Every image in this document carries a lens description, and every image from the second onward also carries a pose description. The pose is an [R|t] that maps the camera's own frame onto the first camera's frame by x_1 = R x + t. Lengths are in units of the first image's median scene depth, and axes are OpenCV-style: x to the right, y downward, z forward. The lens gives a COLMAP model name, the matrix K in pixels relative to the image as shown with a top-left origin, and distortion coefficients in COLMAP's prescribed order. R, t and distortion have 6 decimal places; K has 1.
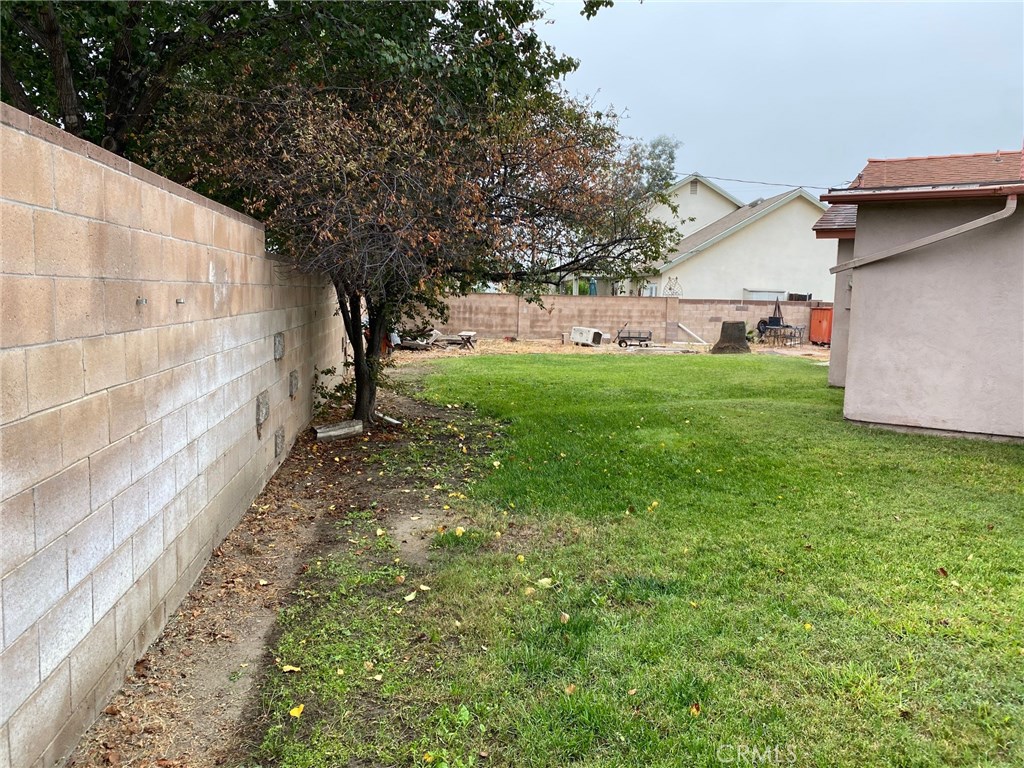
lens RADIAL K [[763.0, 0, 512.1], [0, 763.0, 384.9], [0, 0, 1]] dist [0.004309, -0.013343]
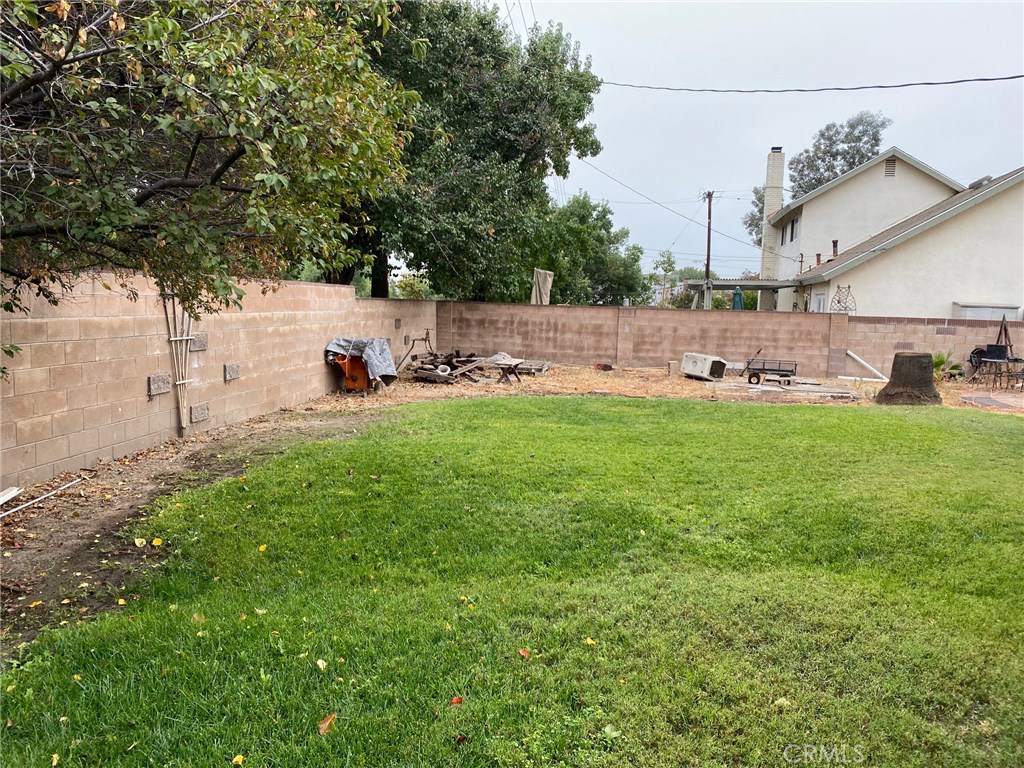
lens RADIAL K [[763.0, 0, 511.0], [0, 763.0, 380.5], [0, 0, 1]] dist [0.004309, -0.013343]
pose [[0.964174, 0.033459, -0.263151, 0.106470], [-0.038750, 0.999137, -0.014940, -0.030249], [0.262424, 0.024602, 0.964639, 0.235031]]
